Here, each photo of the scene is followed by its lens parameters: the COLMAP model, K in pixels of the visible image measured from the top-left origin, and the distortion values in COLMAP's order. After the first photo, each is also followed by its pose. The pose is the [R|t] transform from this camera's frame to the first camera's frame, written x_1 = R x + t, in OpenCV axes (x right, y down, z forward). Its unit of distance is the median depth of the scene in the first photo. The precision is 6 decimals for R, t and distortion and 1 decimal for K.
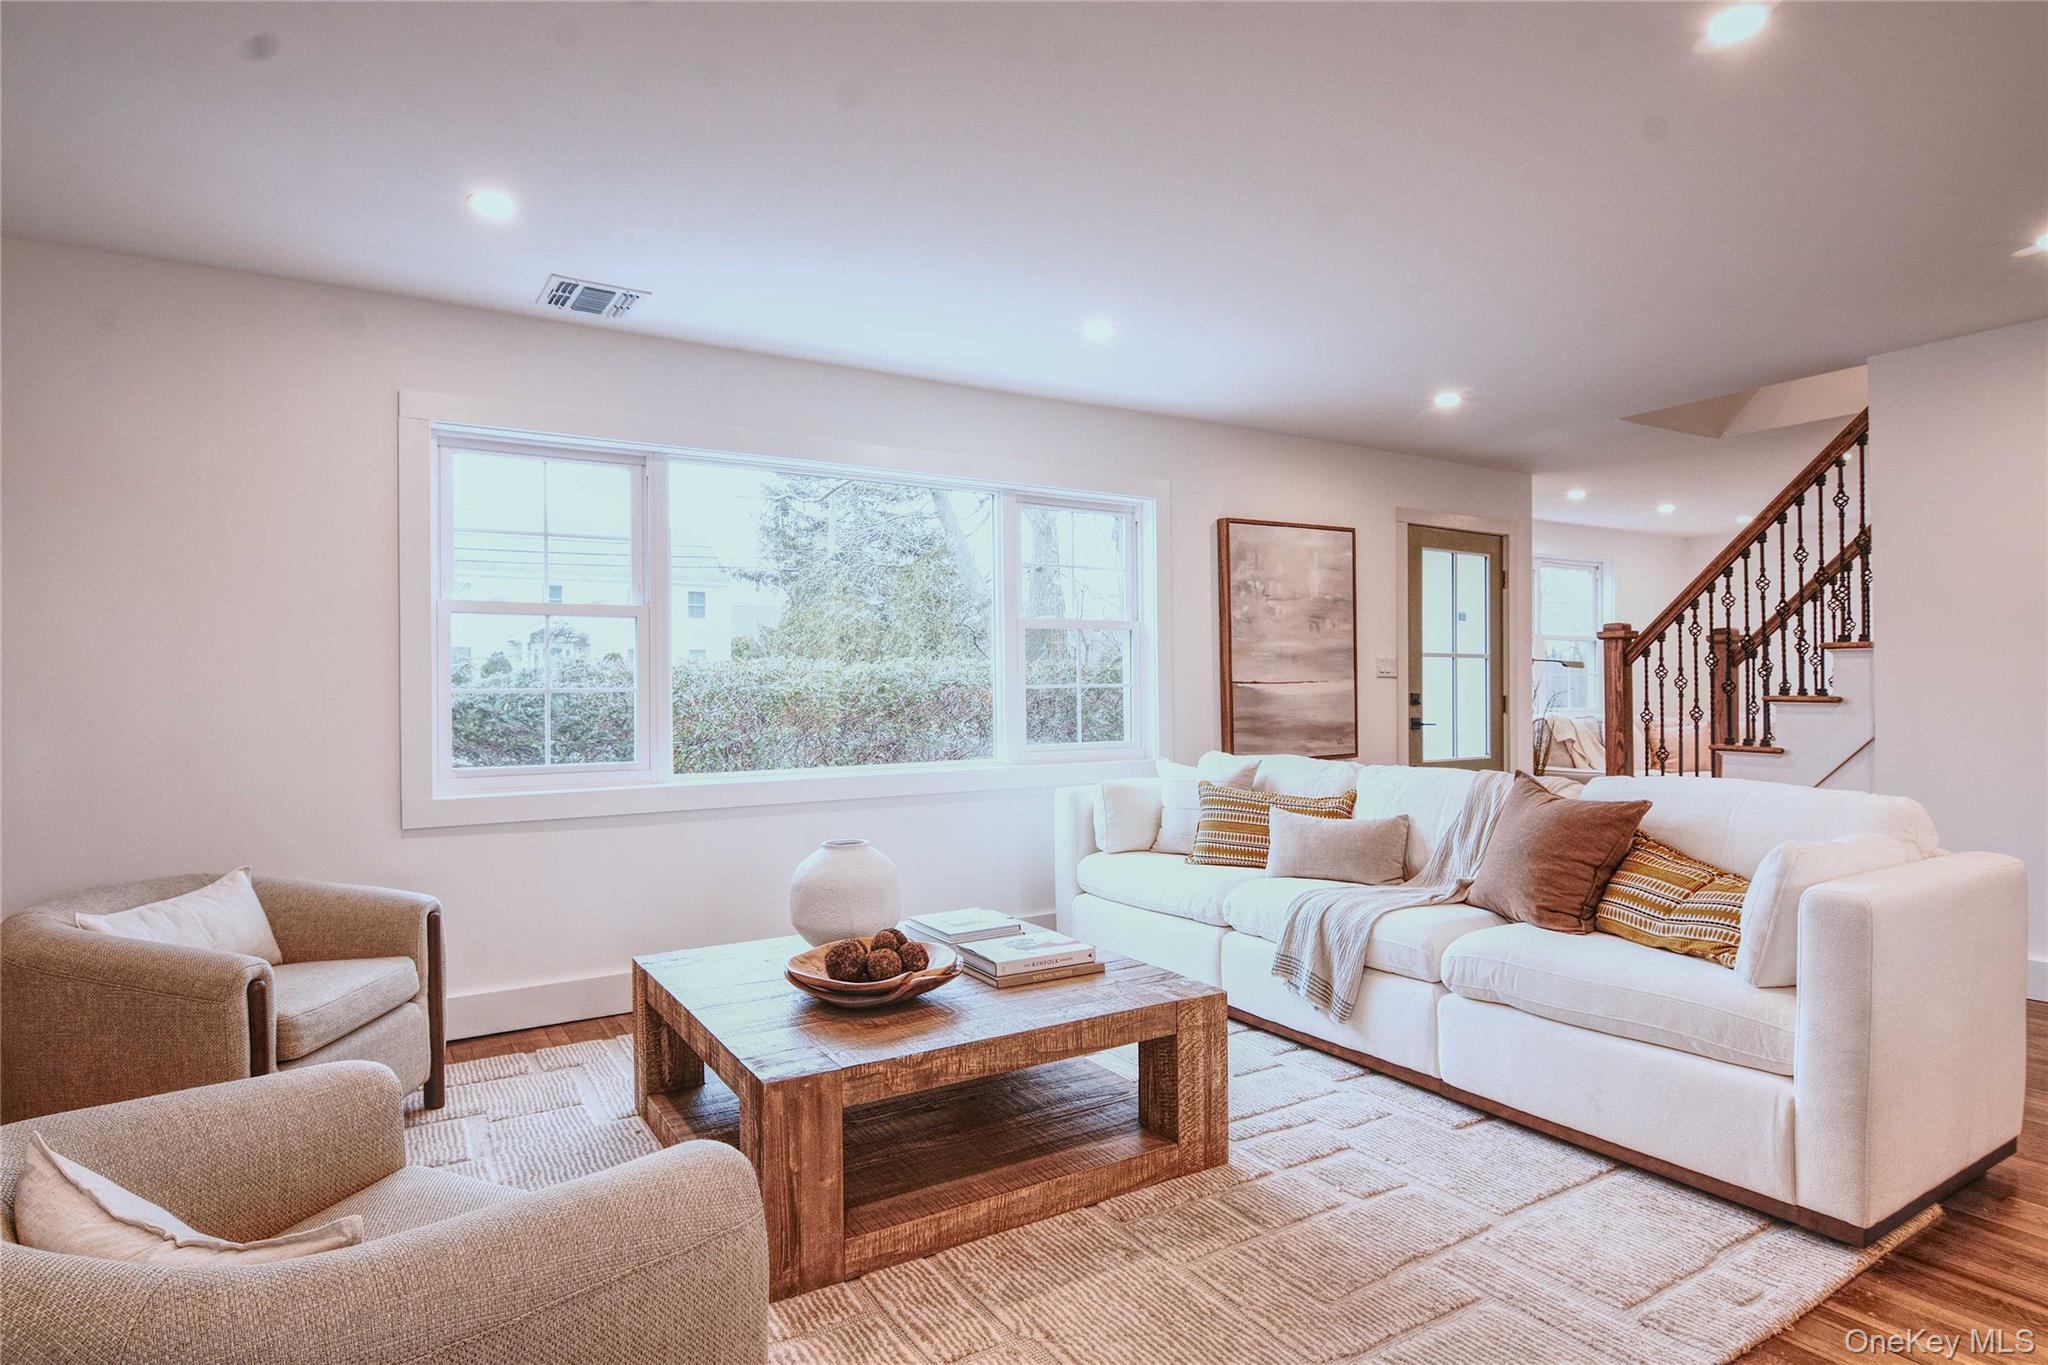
lens RADIAL K [[1091.5, 0, 1023.4], [0, 1091.5, 681.4], [0, 0, 1]] dist [-0.010211, -0.006098]
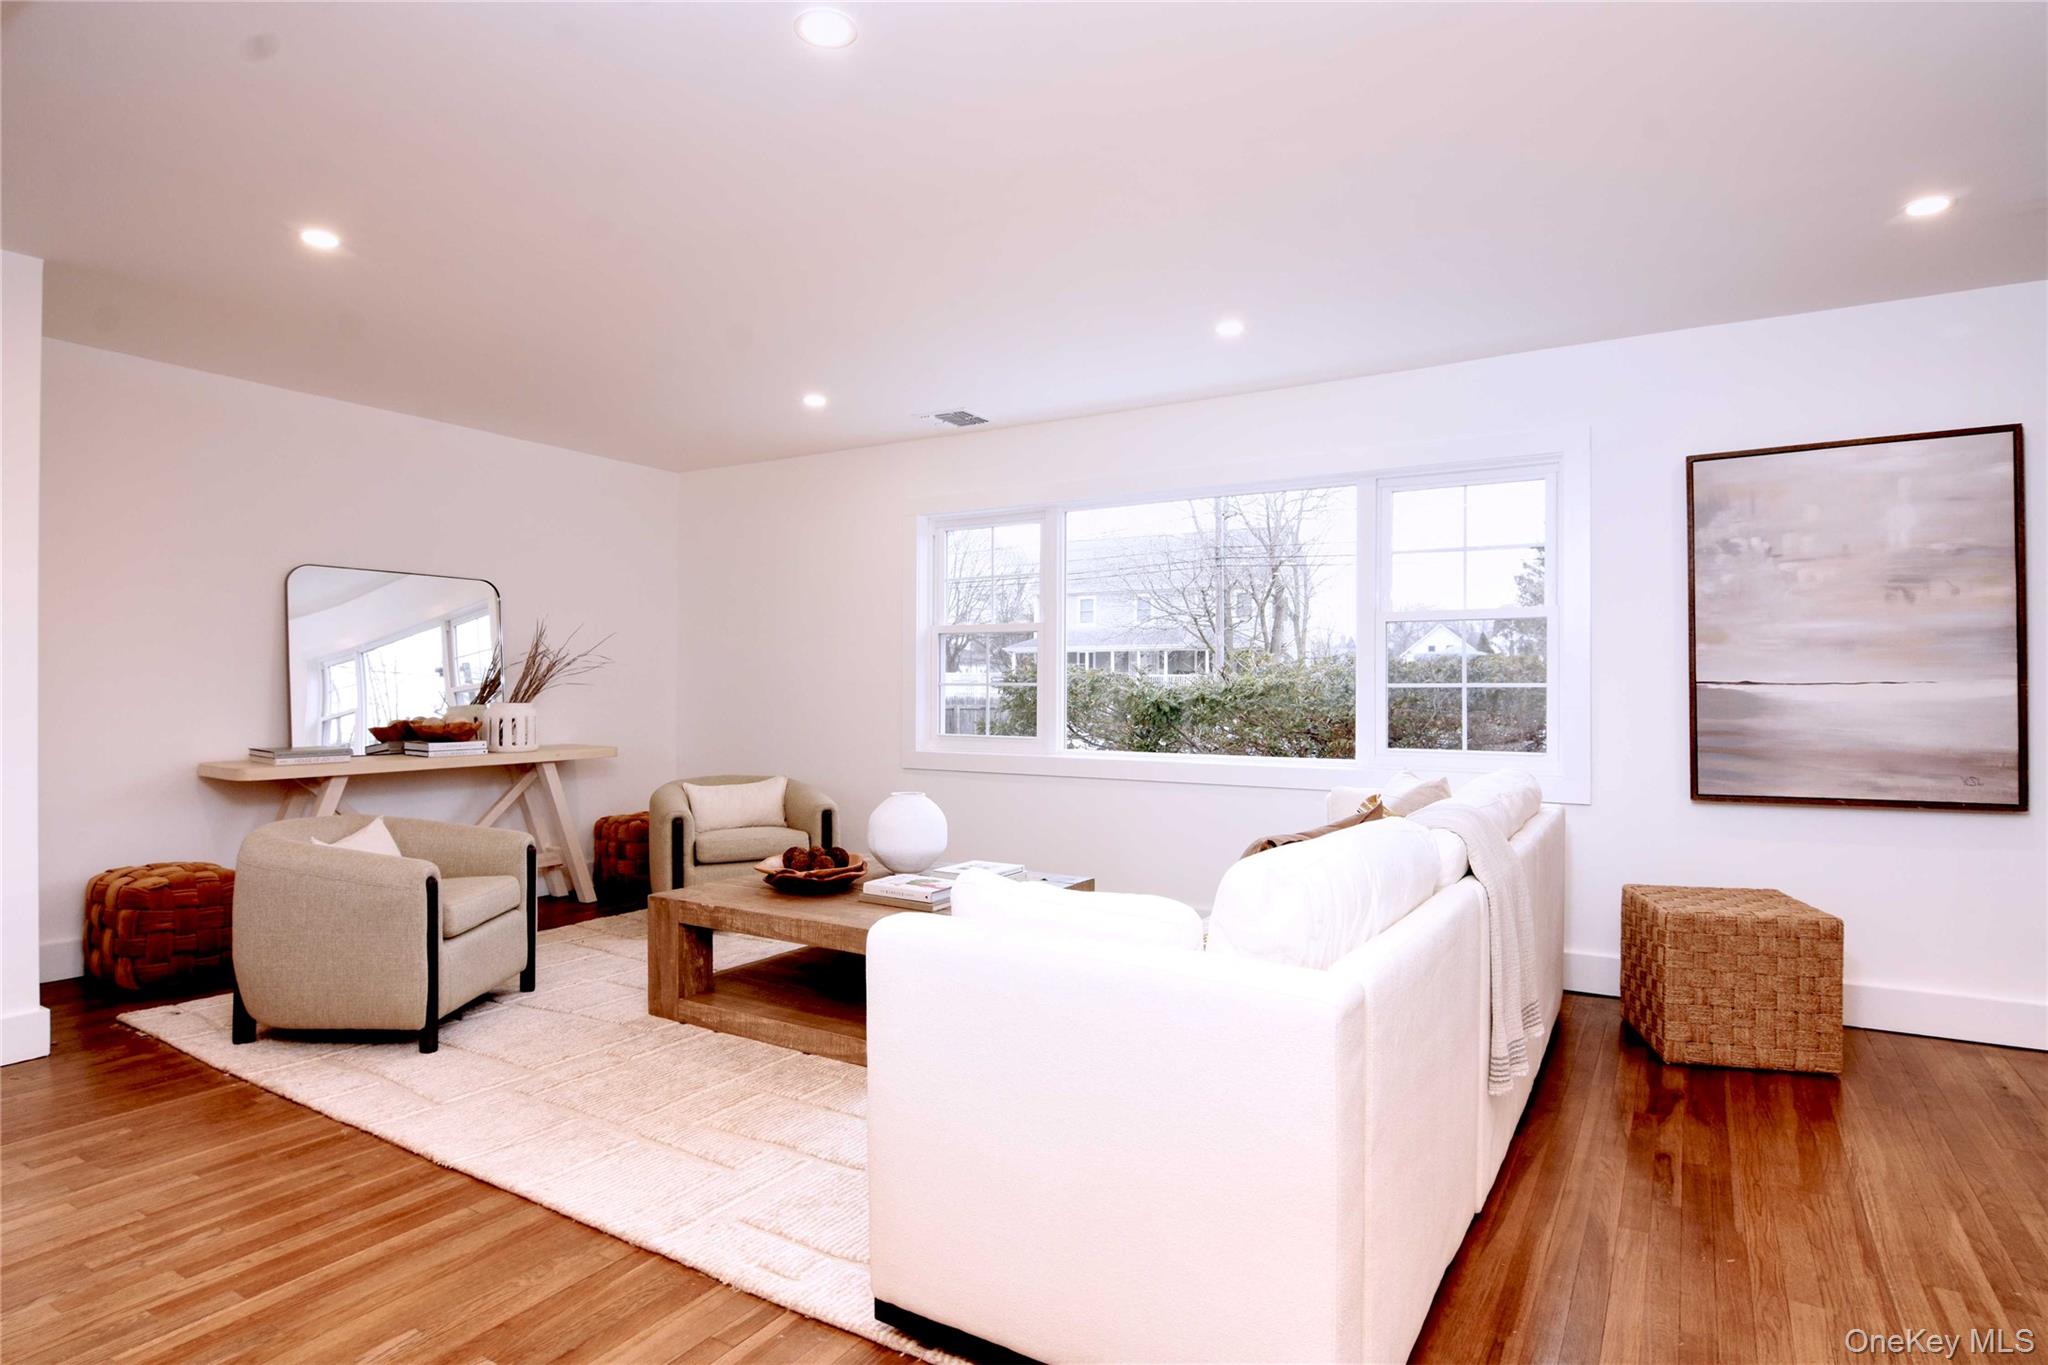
lens RADIAL K [[1091.5, 0, 1018.0], [0, 1091.5, 692.8], [0, 0, 1]] dist [-0.010211, -0.006098]
pose [[0.445847, 0.013042, -0.895014, 0.744742], [-0.002837, 0.999909, 0.013157, -0.000617], [0.895105, -0.003327, 0.445844, 0.323263]]
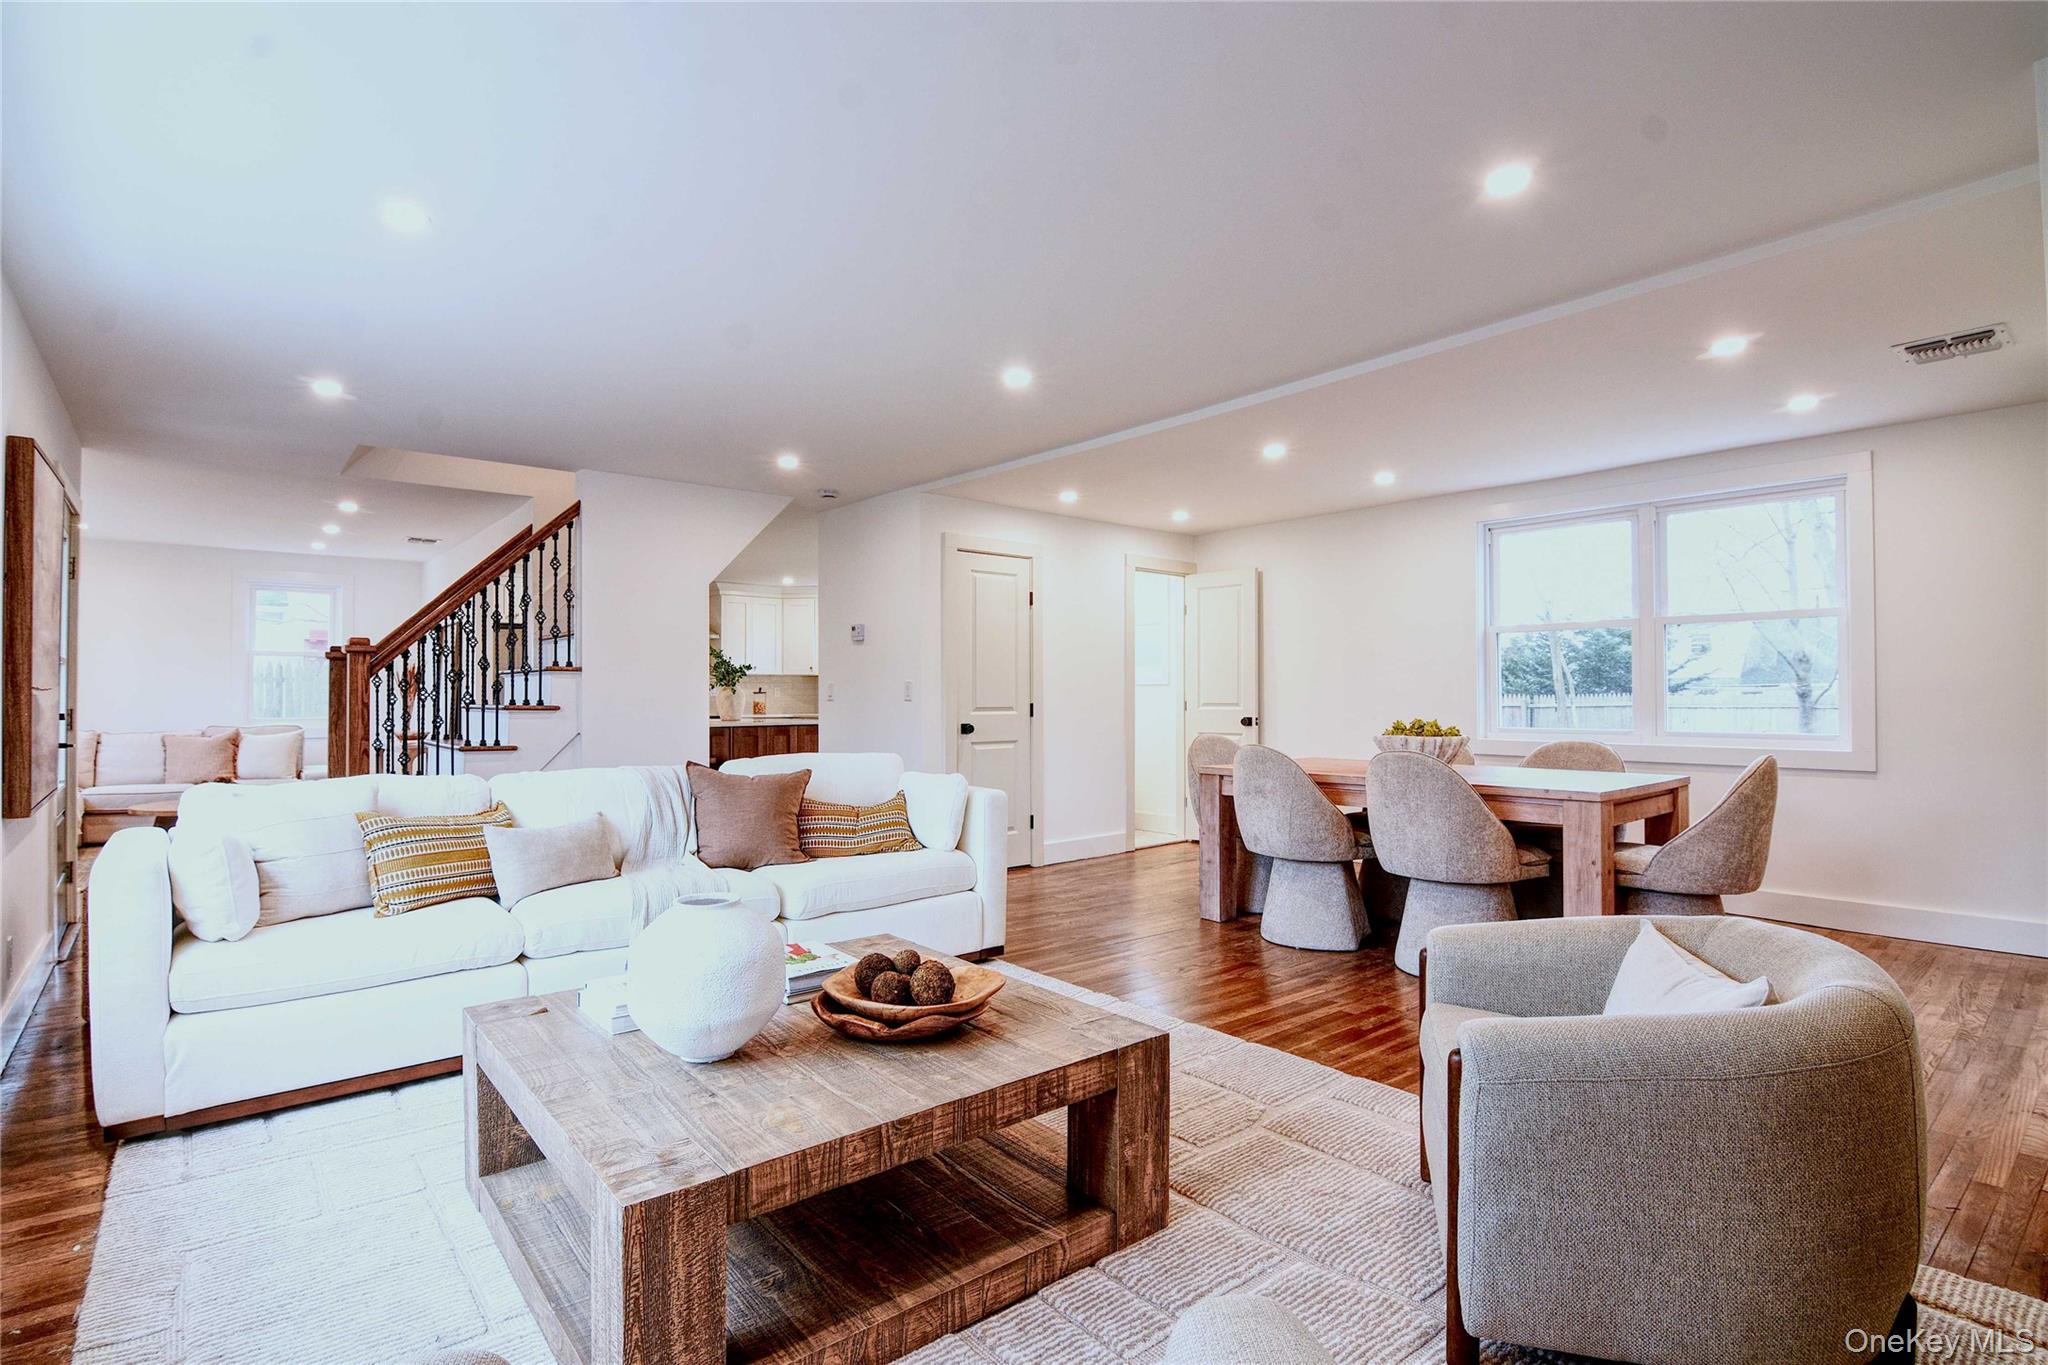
lens RADIAL K [[993.2, 0, 1016.2], [0, 993.2, 685.0], [0, 0, 1]] dist [-0.013098, -0.006054]
pose [[-0.139572, 0.020095, 0.990008, -0.552072], [-0.001545, 0.999788, -0.020512, 0.011827], [-0.990211, -0.004393, -0.139512, 0.574168]]
